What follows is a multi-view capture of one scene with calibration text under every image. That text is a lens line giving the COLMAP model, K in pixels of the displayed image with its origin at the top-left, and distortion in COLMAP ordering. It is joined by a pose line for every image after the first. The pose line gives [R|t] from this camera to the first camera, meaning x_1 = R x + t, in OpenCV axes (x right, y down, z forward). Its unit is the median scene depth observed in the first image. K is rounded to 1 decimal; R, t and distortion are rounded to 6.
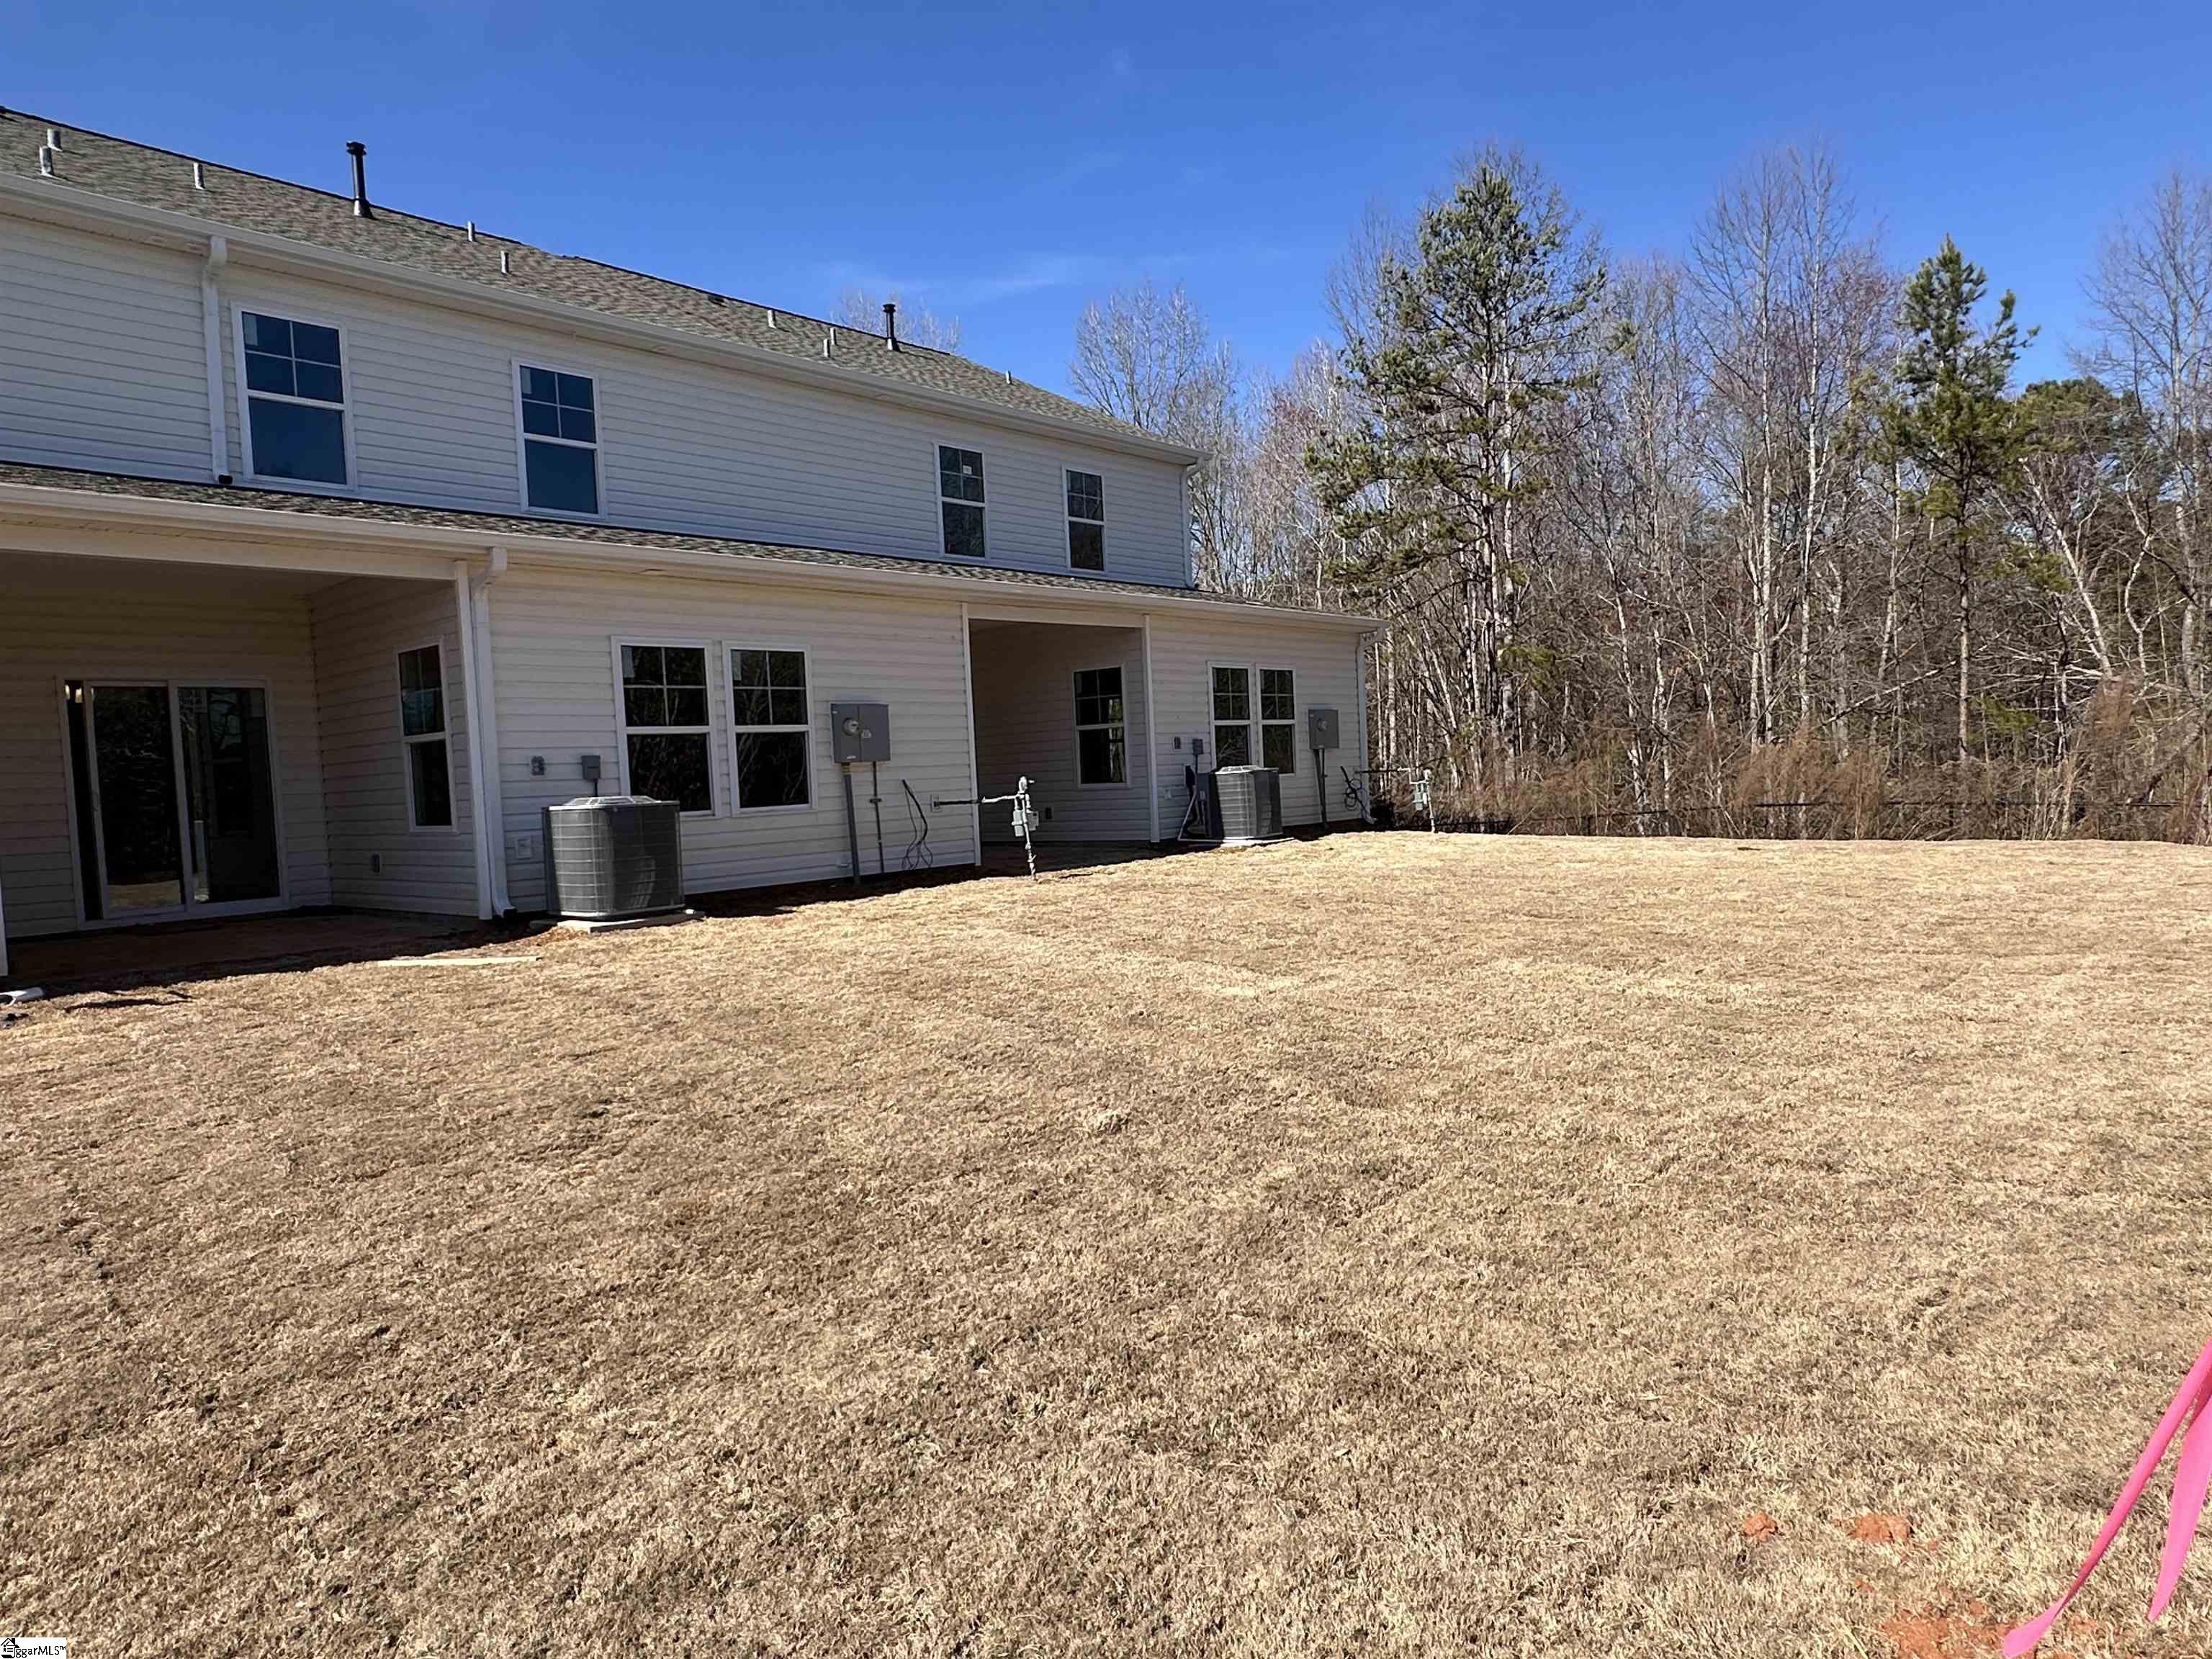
lens RADIAL K [[1396.2, 0, 1079.6], [0, 1396.2, 844.1], [0, 0, 1]] dist [0.003532, 0.001470]
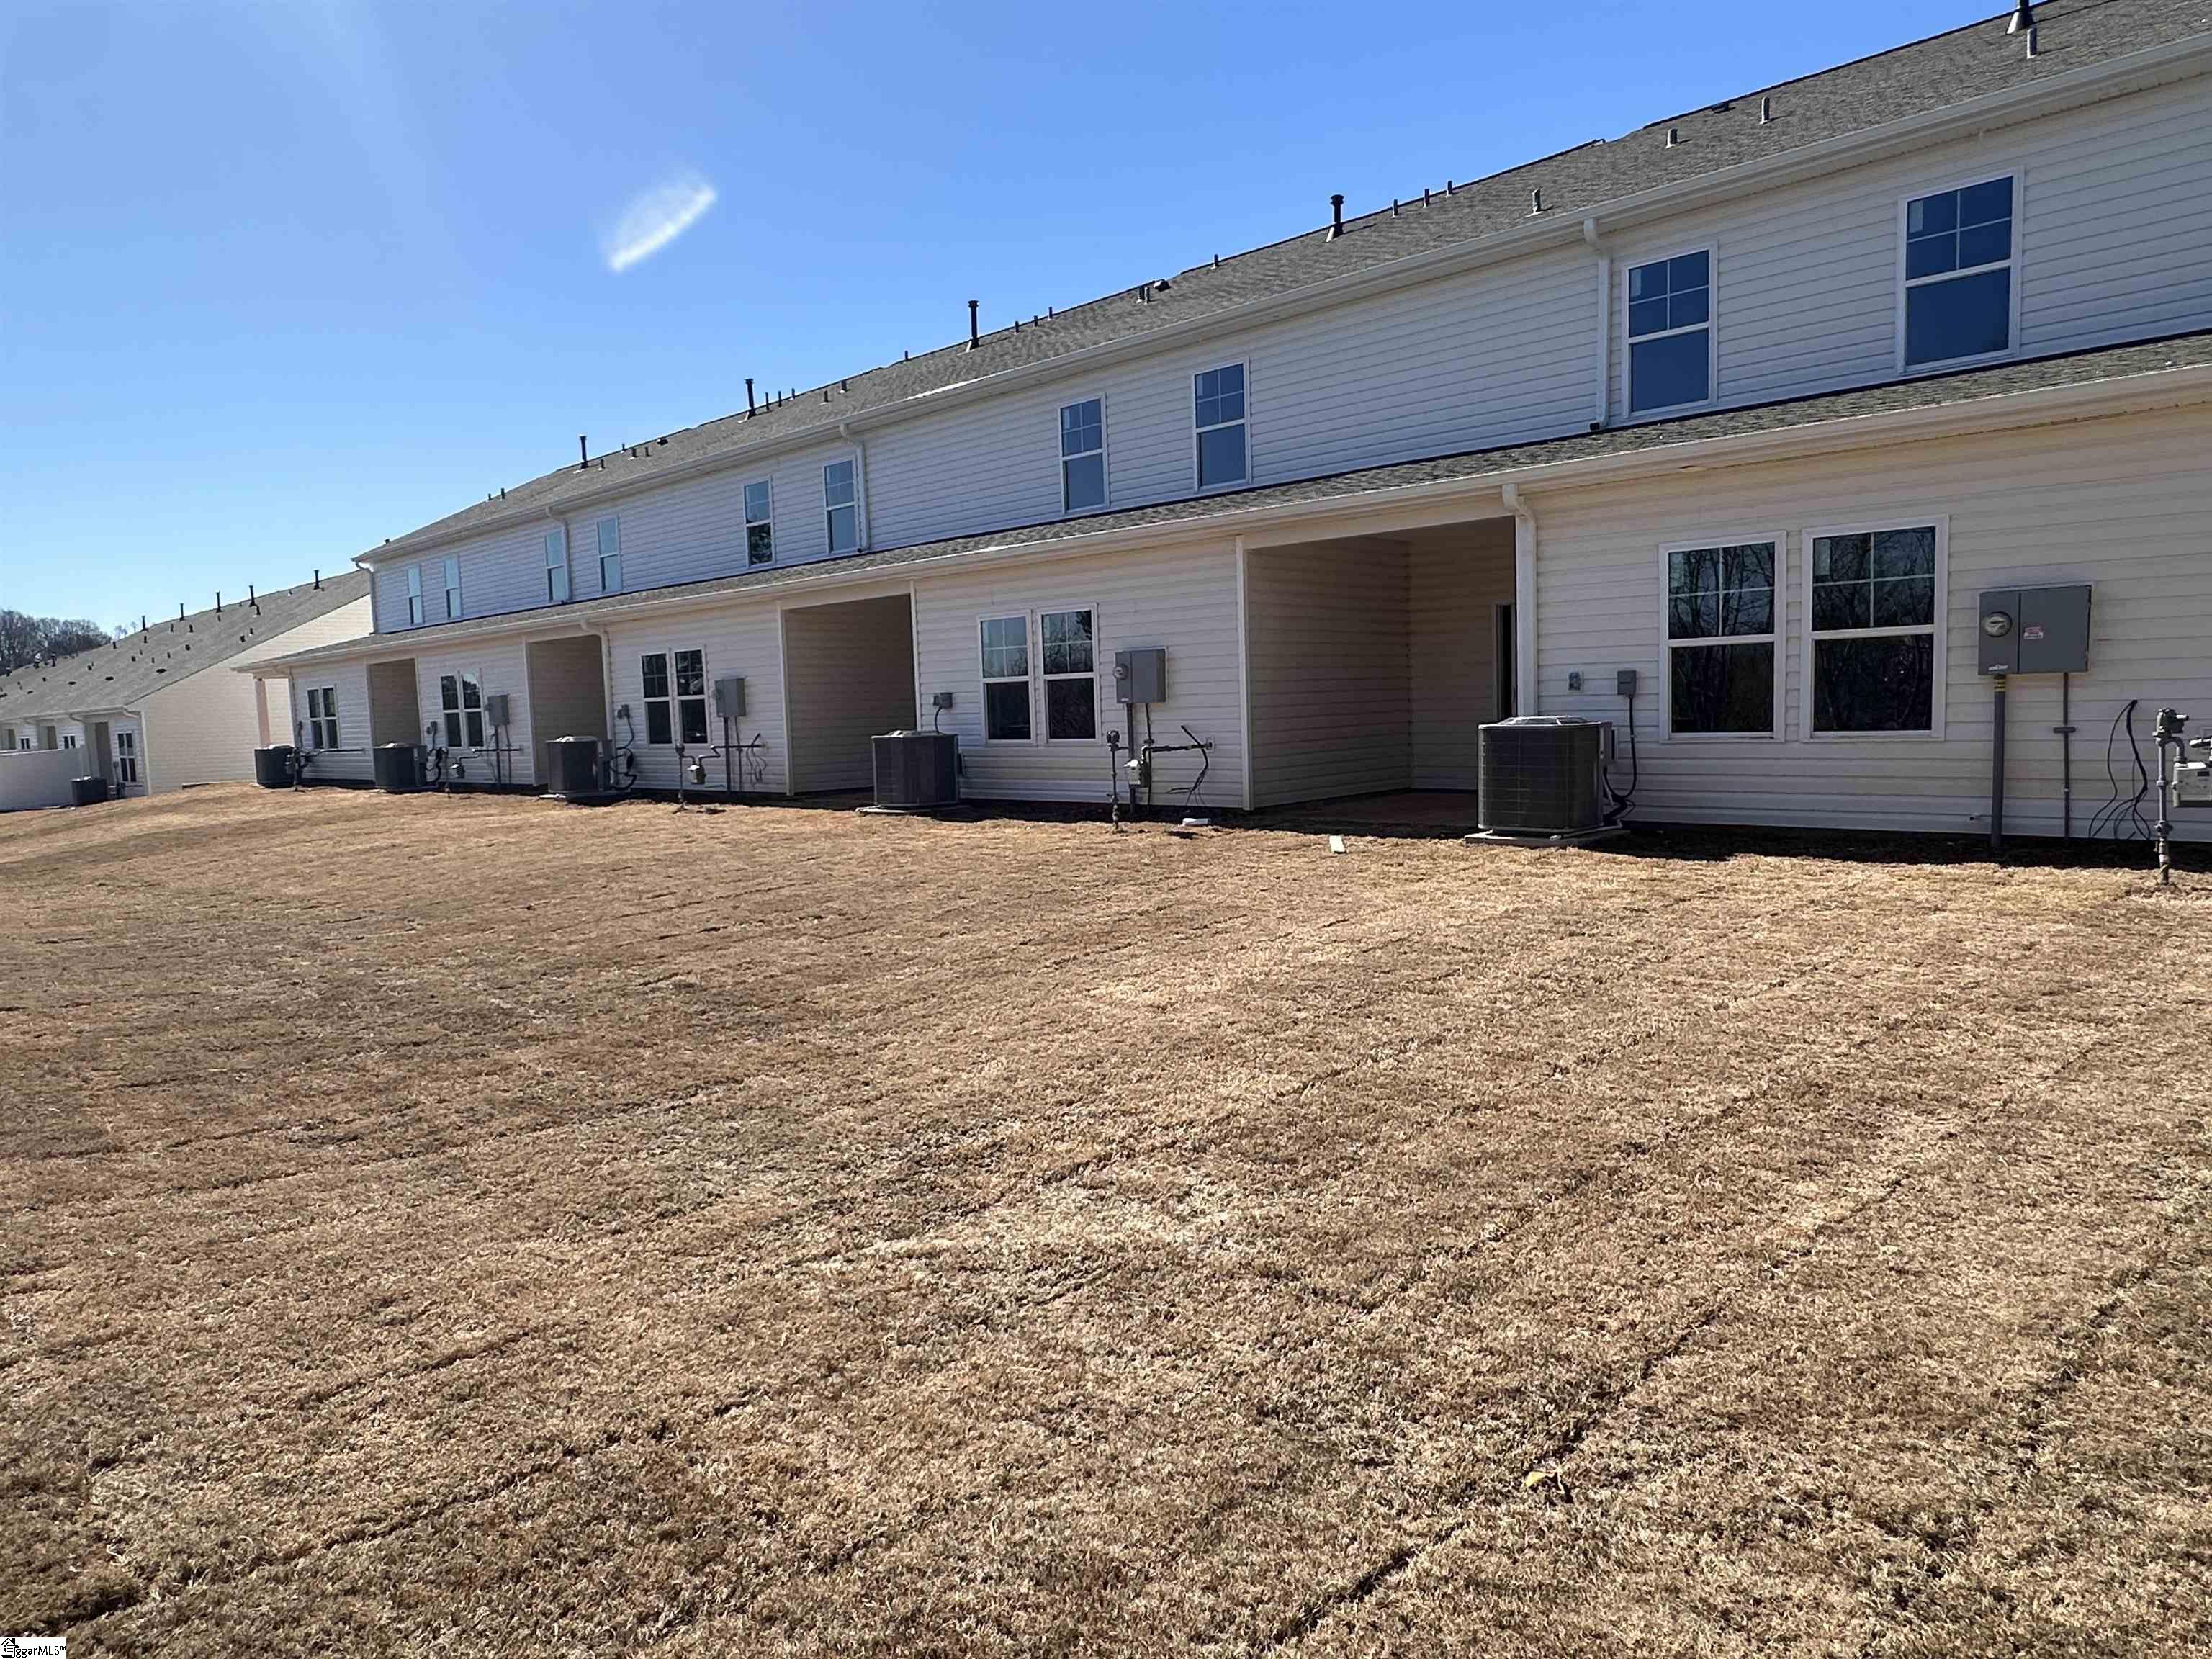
lens RADIAL K [[1282.1, 0, 1108.3], [0, 1282.1, 909.1], [0, 0, 1]] dist [-0.000172, 0.001422]
pose [[0.030281, 0.191400, -0.981045, 0.529402], [-0.032140, 0.981174, 0.190433, -0.055694], [0.999025, 0.025764, 0.035862, 0.569891]]
